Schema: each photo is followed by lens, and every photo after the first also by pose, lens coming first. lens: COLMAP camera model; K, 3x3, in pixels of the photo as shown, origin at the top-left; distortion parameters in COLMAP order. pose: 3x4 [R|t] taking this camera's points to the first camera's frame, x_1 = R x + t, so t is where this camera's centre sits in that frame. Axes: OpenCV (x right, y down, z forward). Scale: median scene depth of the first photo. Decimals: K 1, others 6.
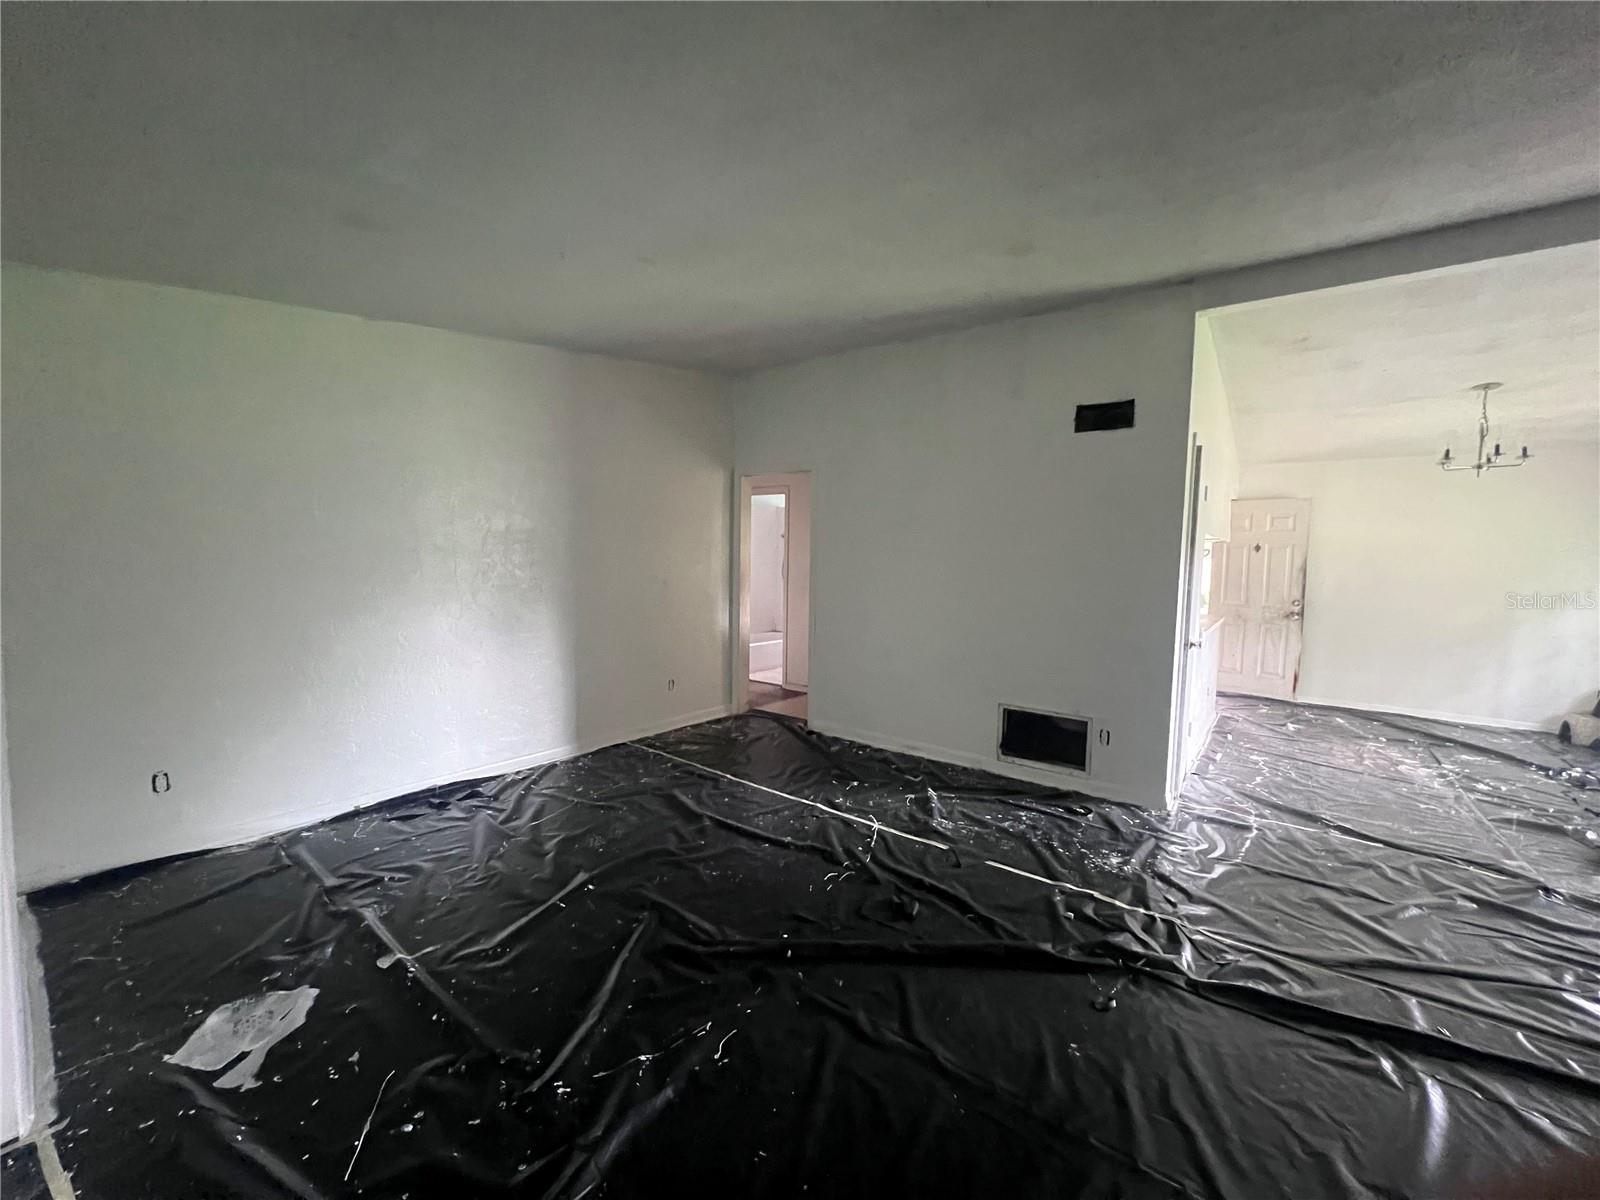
lens RADIAL K [[641.4, 0, 799.5], [0, 641.4, 599.8], [0, 0, 1]] dist [-0.002233, 0.000912]
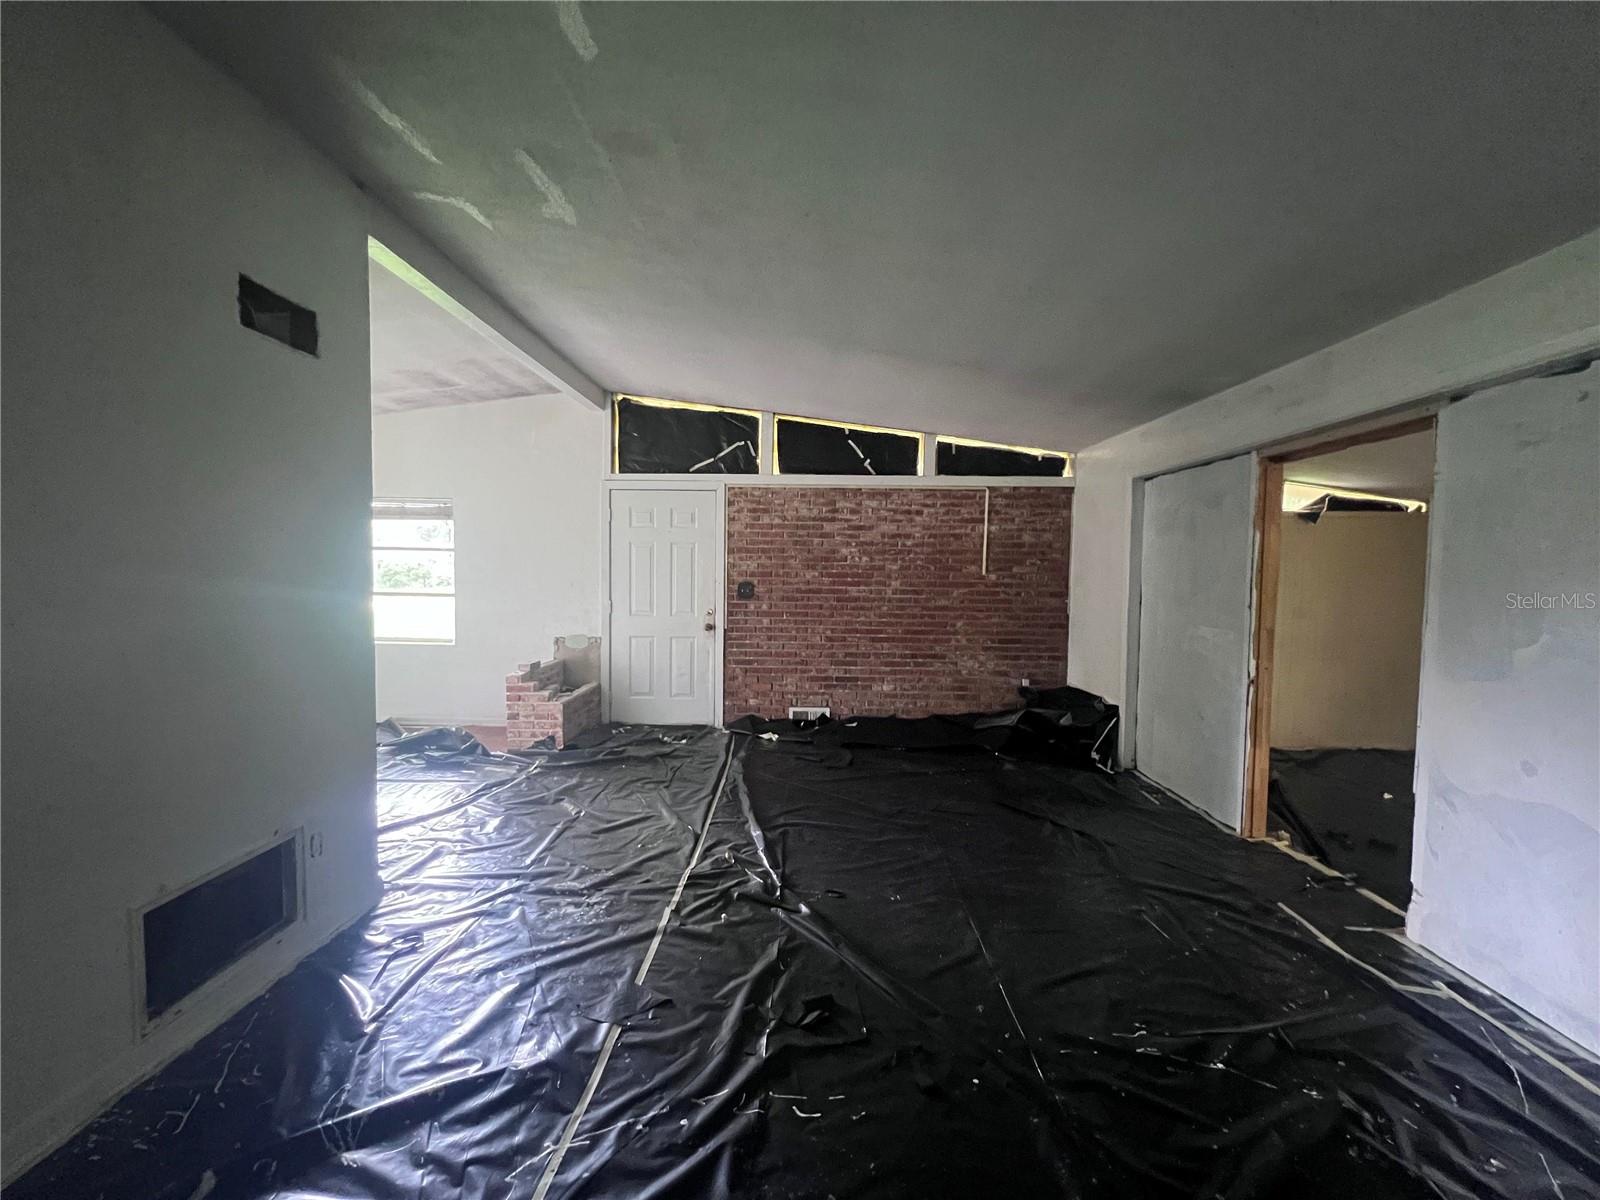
lens RADIAL K [[641.4, 0, 799.3], [0, 641.4, 600.4], [0, 0, 1]] dist [-0.002233, 0.000912]
pose [[-0.587910, -0.067778, 0.806082, -0.325996], [0.031301, 0.993831, 0.106394, -0.084974], [-0.808320, 0.087782, -0.582162, 1.082905]]
